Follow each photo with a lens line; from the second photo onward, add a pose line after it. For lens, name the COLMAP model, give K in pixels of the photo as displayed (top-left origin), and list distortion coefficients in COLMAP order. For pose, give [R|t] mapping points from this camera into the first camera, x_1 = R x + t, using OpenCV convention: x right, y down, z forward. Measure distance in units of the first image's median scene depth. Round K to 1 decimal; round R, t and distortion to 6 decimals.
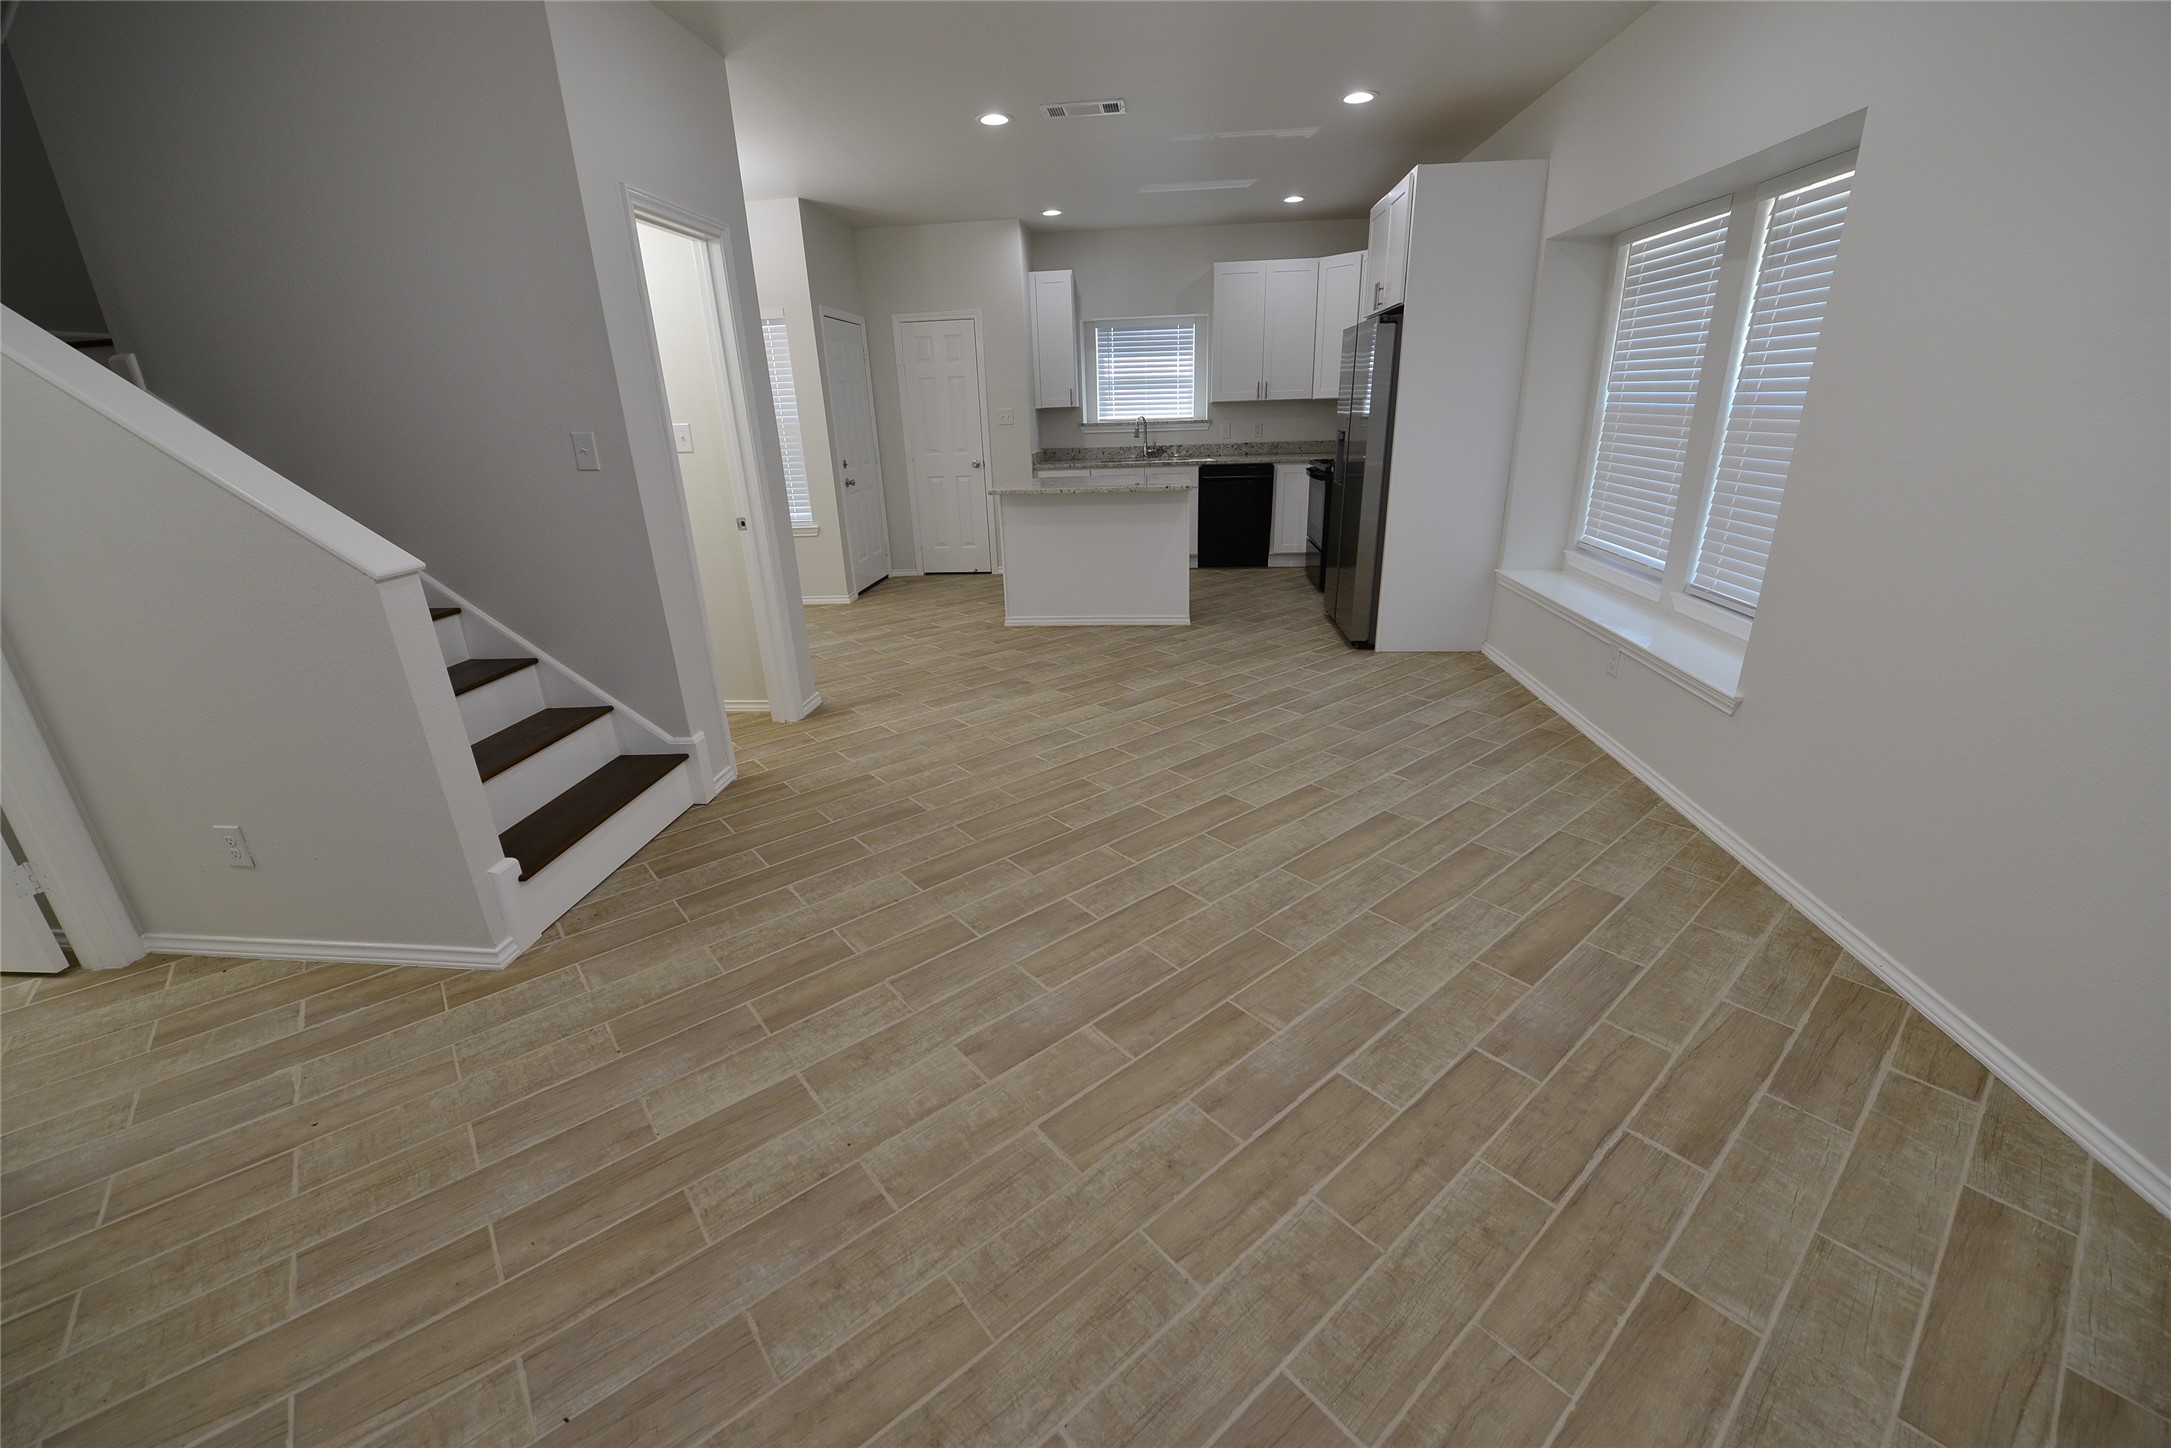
lens RADIAL K [[863.7, 0, 1084.0], [0, 863.7, 725.3], [0, 0, 1]] dist [-0.015883, -0.003134]
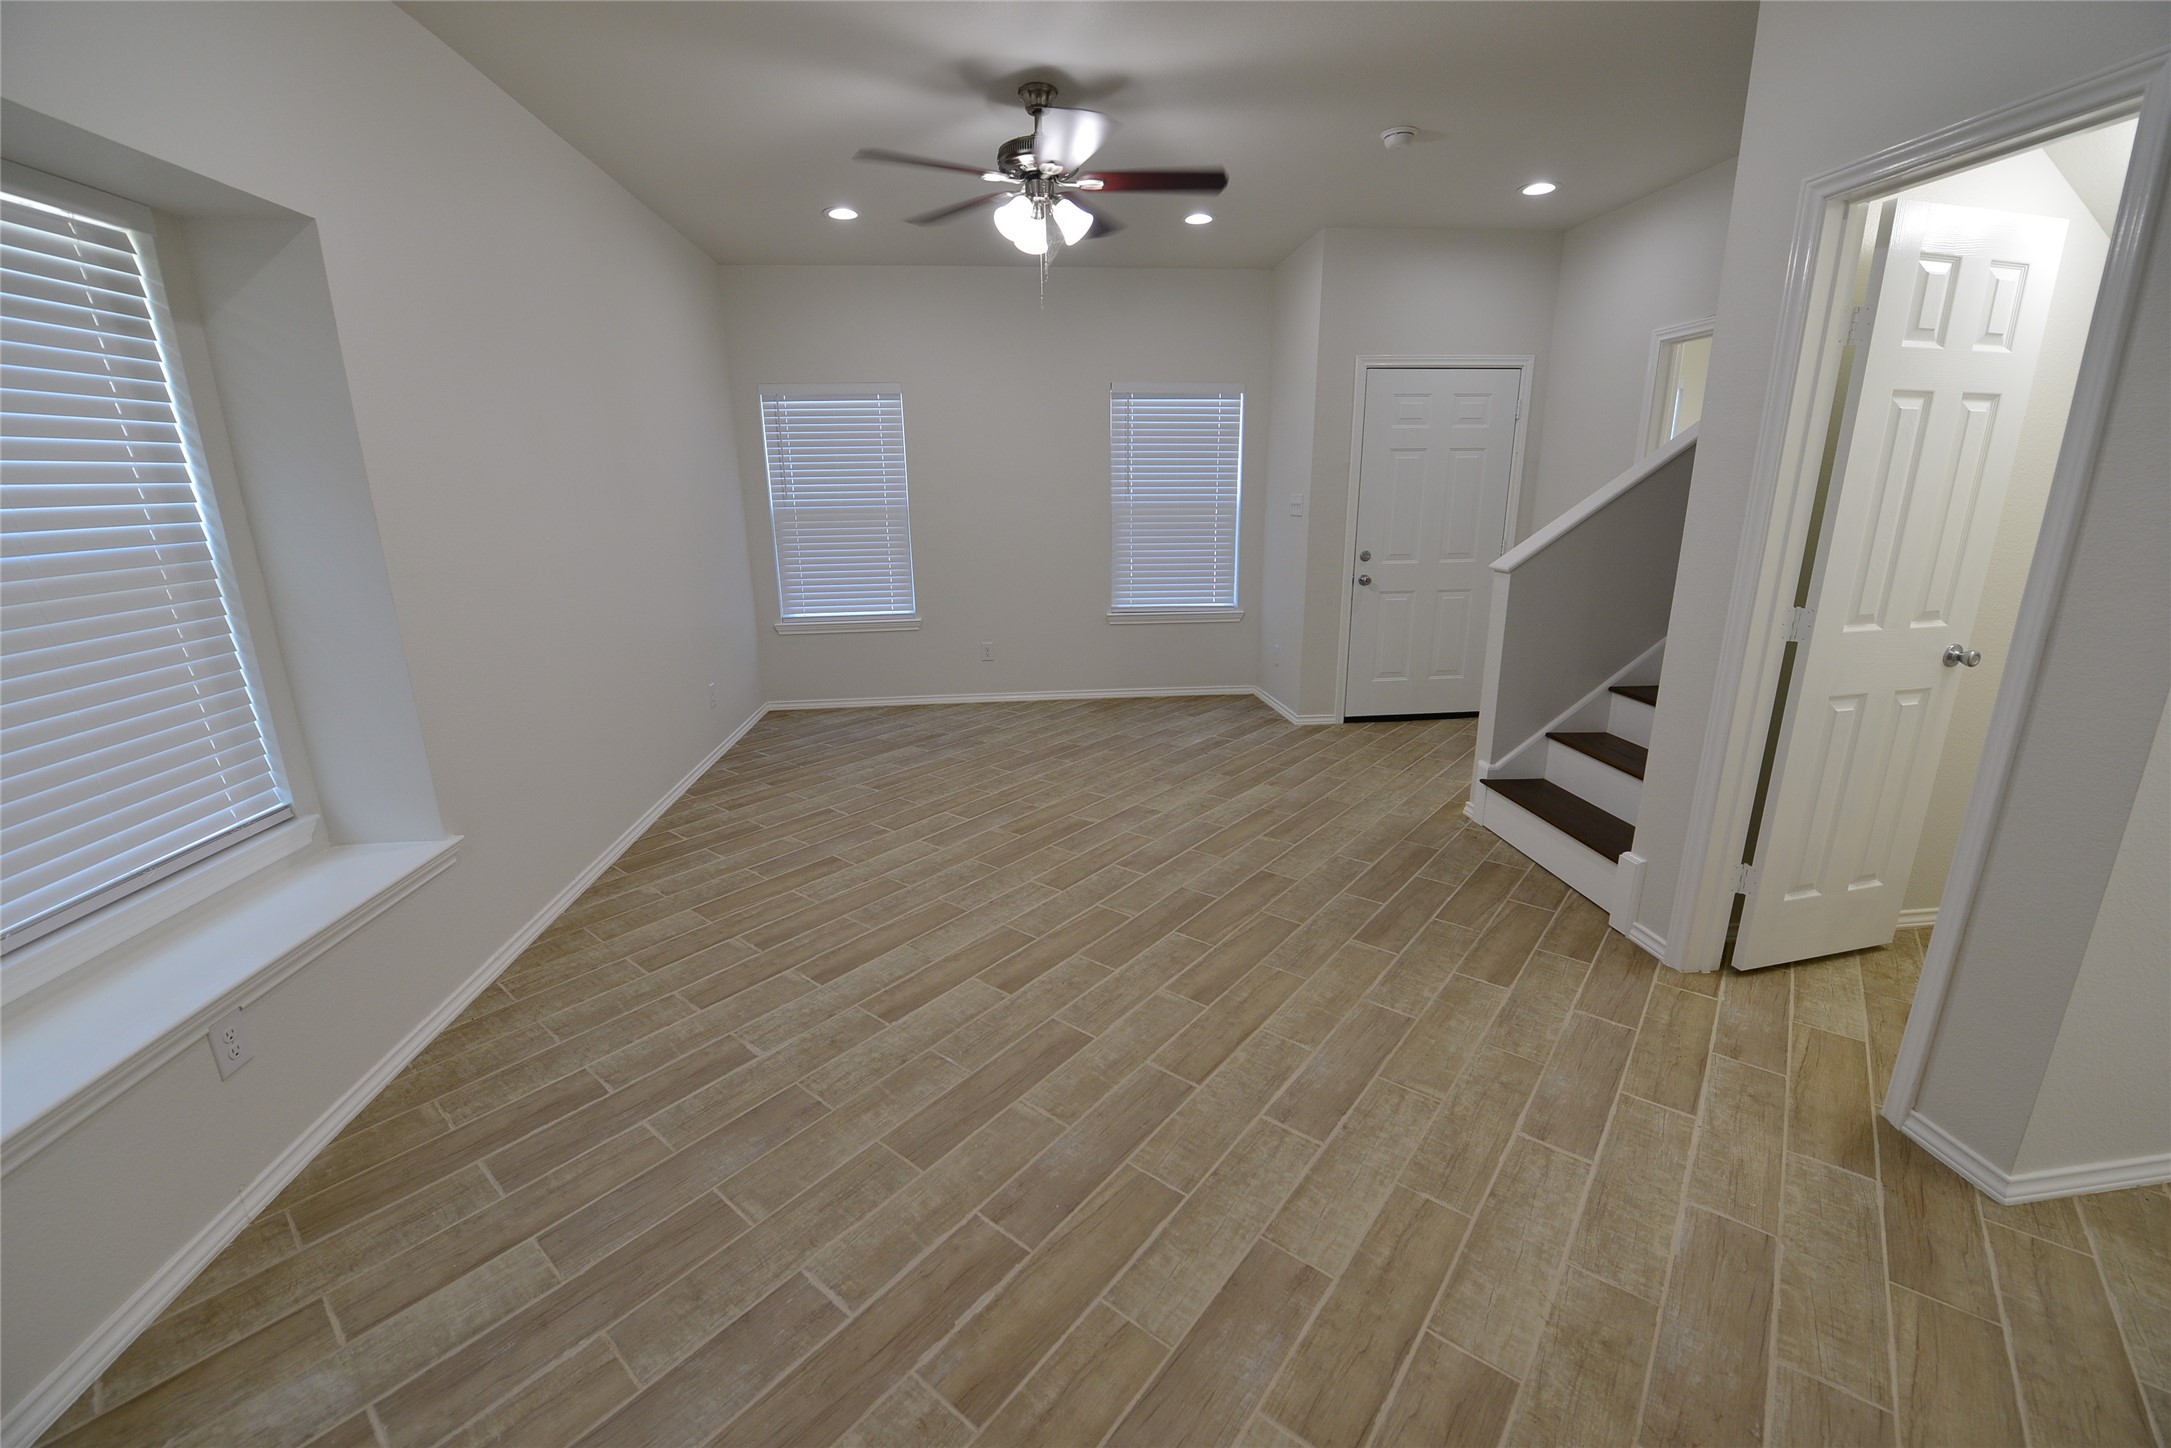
lens RADIAL K [[863.7, 0, 1084.0], [0, 863.7, 725.3], [0, 0, 1]] dist [-0.015883, -0.003134]
pose [[-0.980817, 0.093020, -0.171307, 0.125375], [-0.025436, 0.810215, 0.585581, -0.340094], [0.193266, 0.578705, -0.792306, 0.888813]]
